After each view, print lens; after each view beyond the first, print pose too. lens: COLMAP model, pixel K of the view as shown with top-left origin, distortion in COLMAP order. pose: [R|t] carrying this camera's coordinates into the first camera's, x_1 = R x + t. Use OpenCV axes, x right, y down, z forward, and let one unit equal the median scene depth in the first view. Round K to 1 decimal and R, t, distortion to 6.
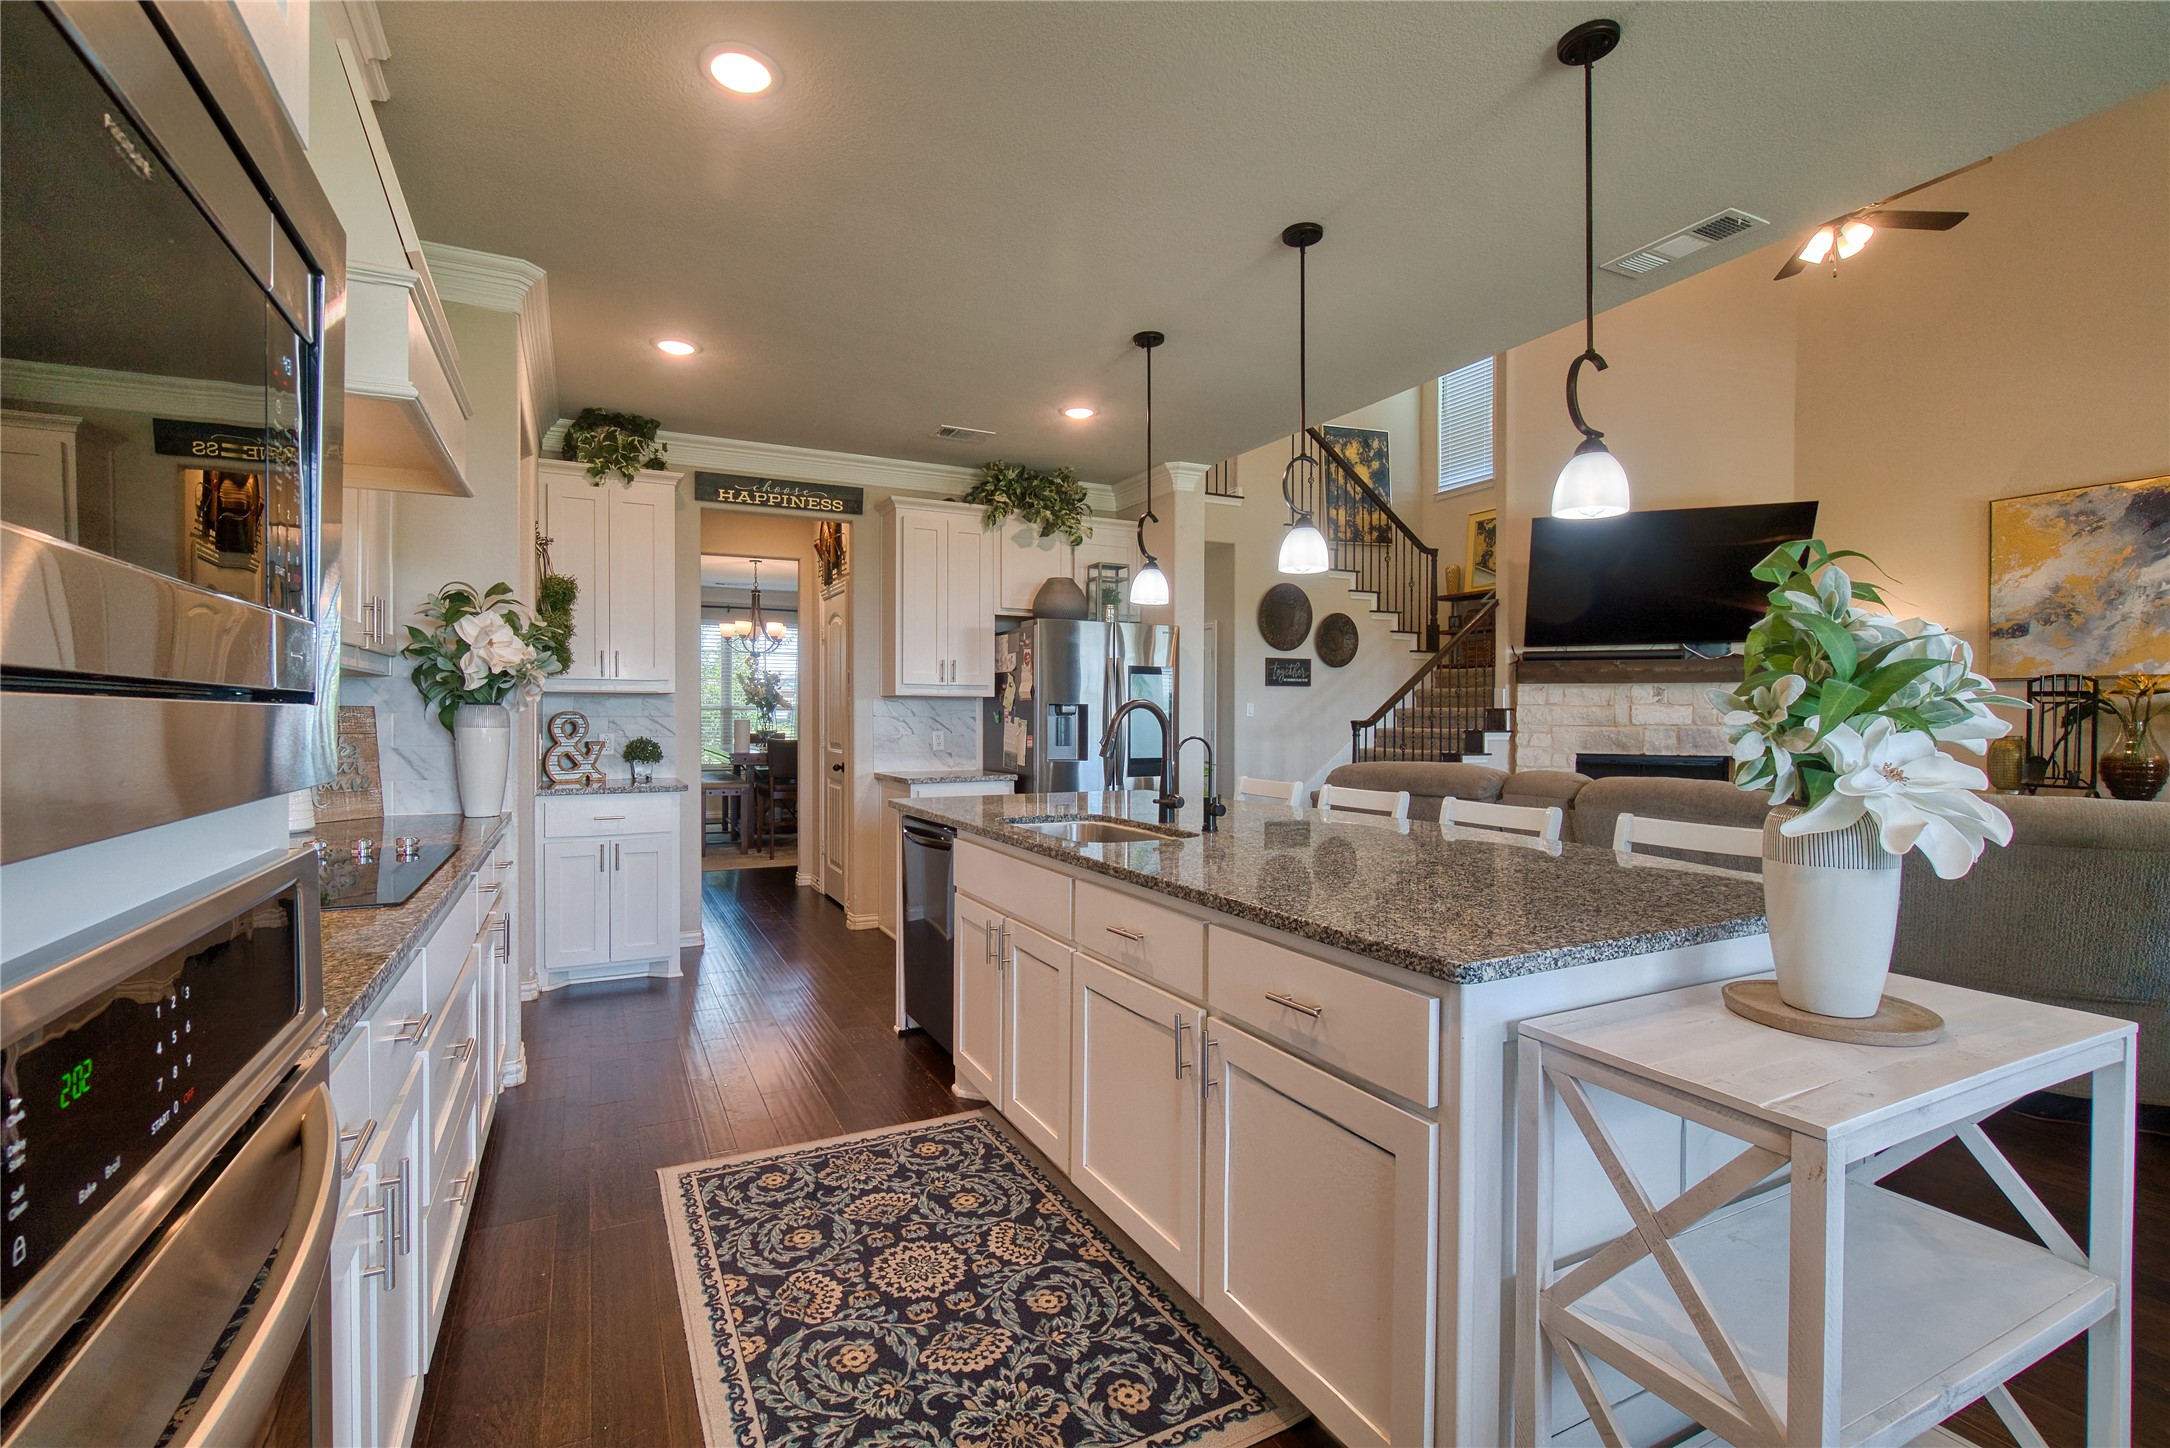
lens RADIAL K [[955.7, 0, 1057.0], [0, 955.7, 724.4], [0, 0, 1]] dist [-0.007747, 0.004364]
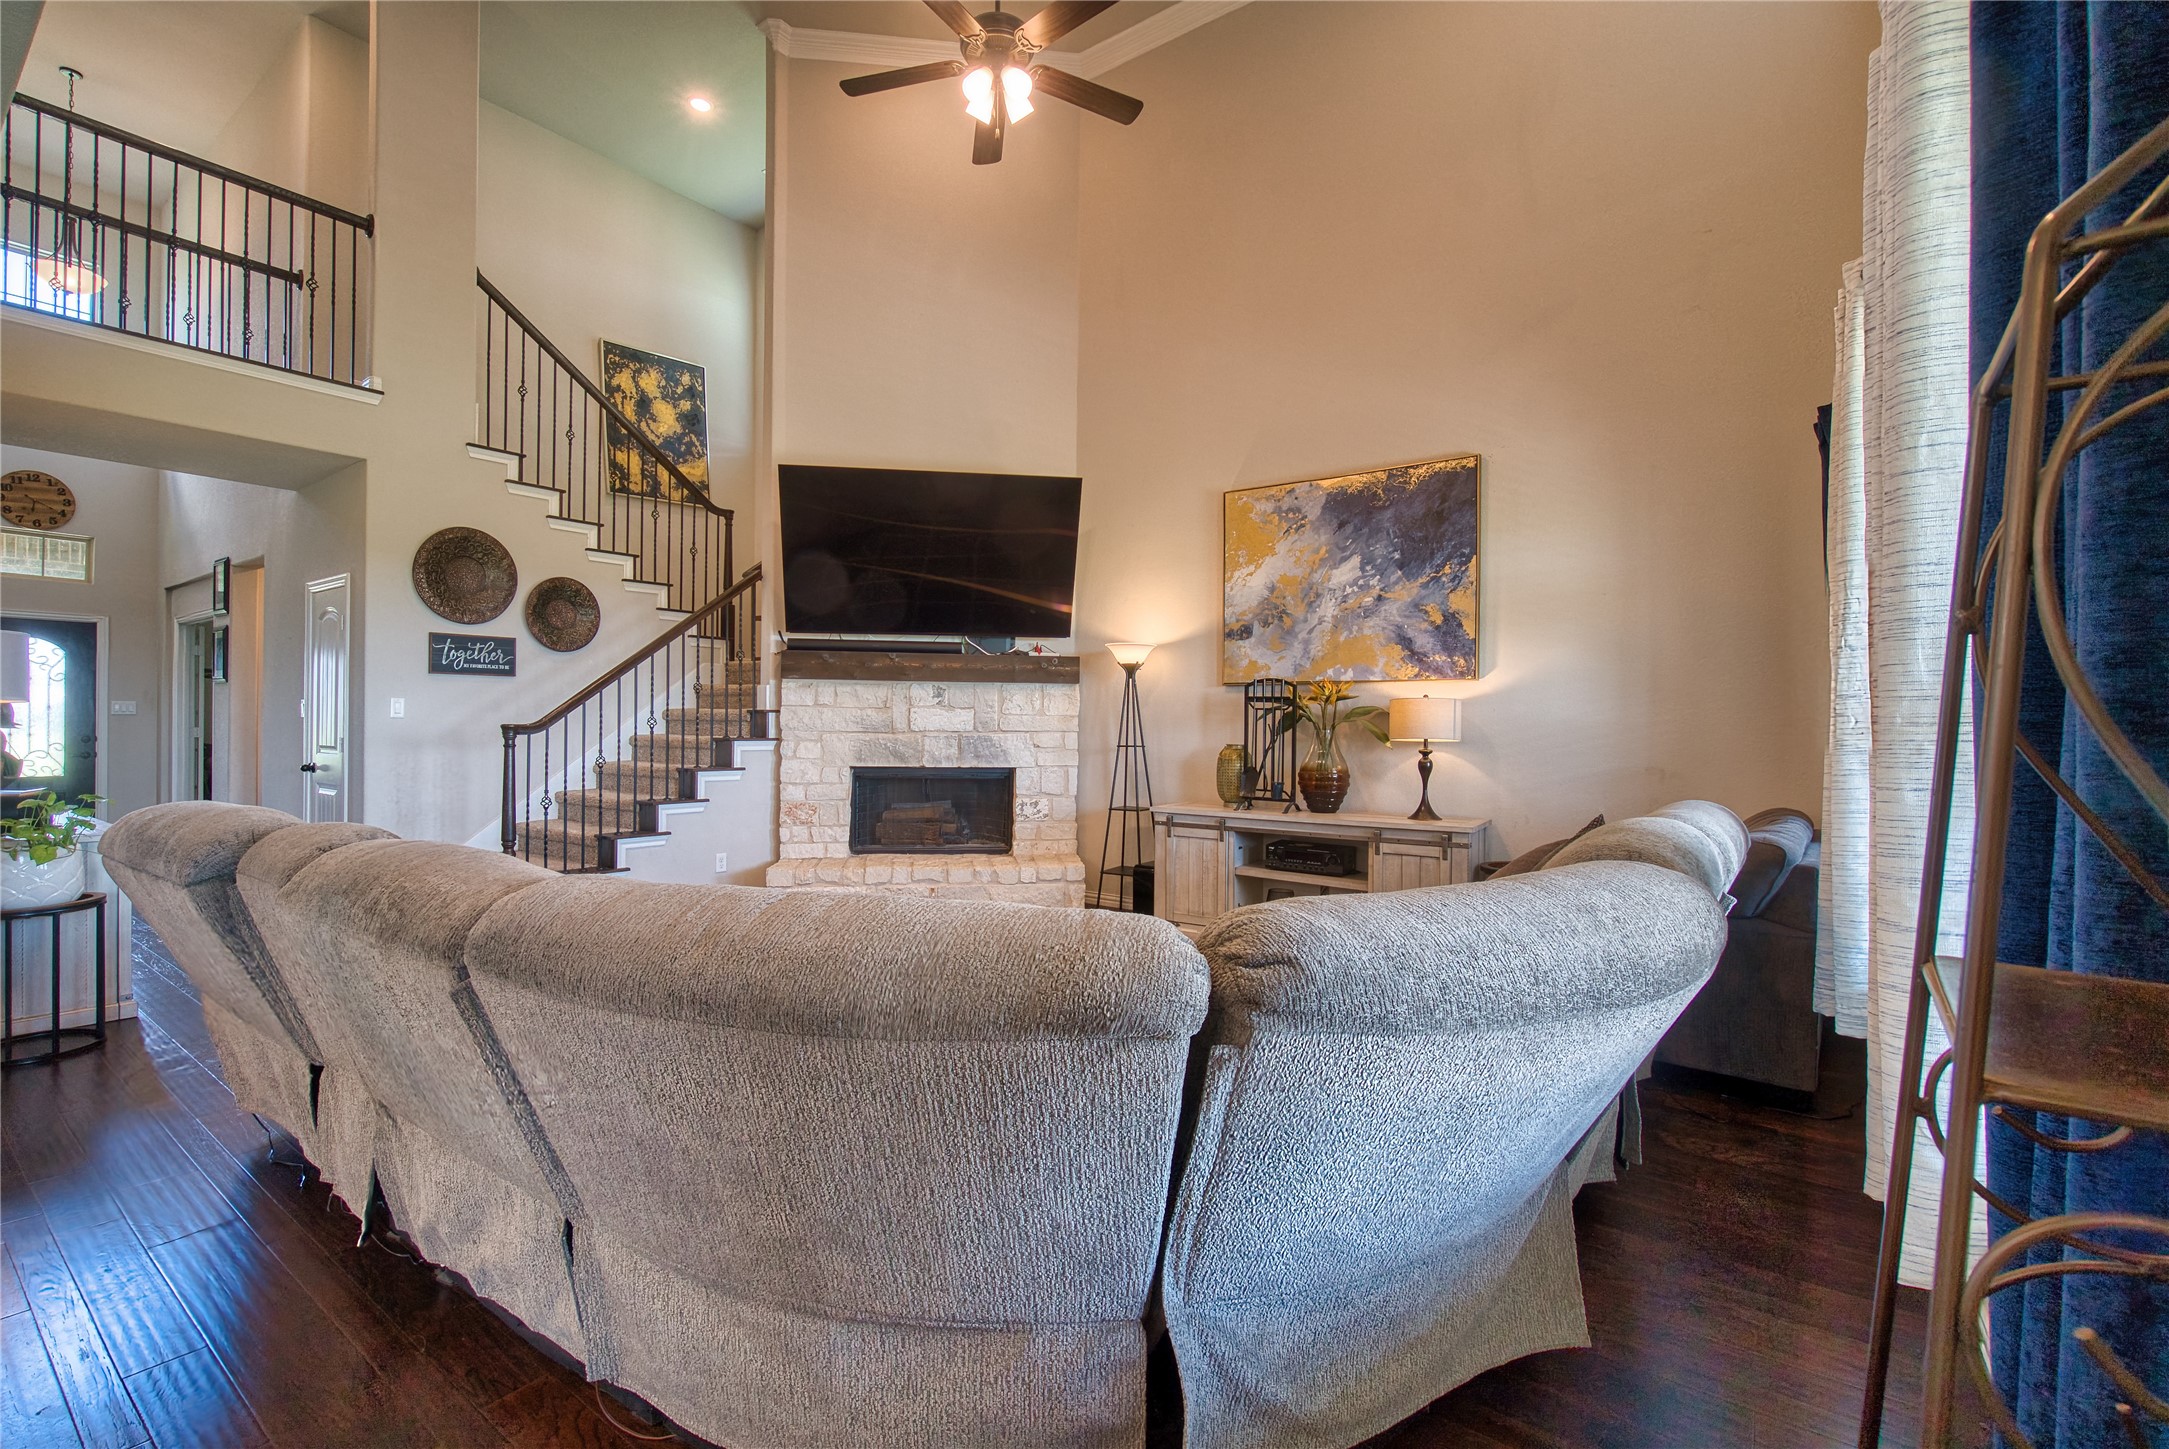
lens RADIAL K [[955.8, 0, 1054.8], [0, 955.8, 725.2], [0, 0, 1]] dist [-0.003907, -0.000307]
pose [[0.891917, 0.005395, 0.452167, 0.351145], [-0.003645, 0.999982, -0.004743, -0.001451], [-0.452185, 0.002582, 0.891921, 0.207124]]
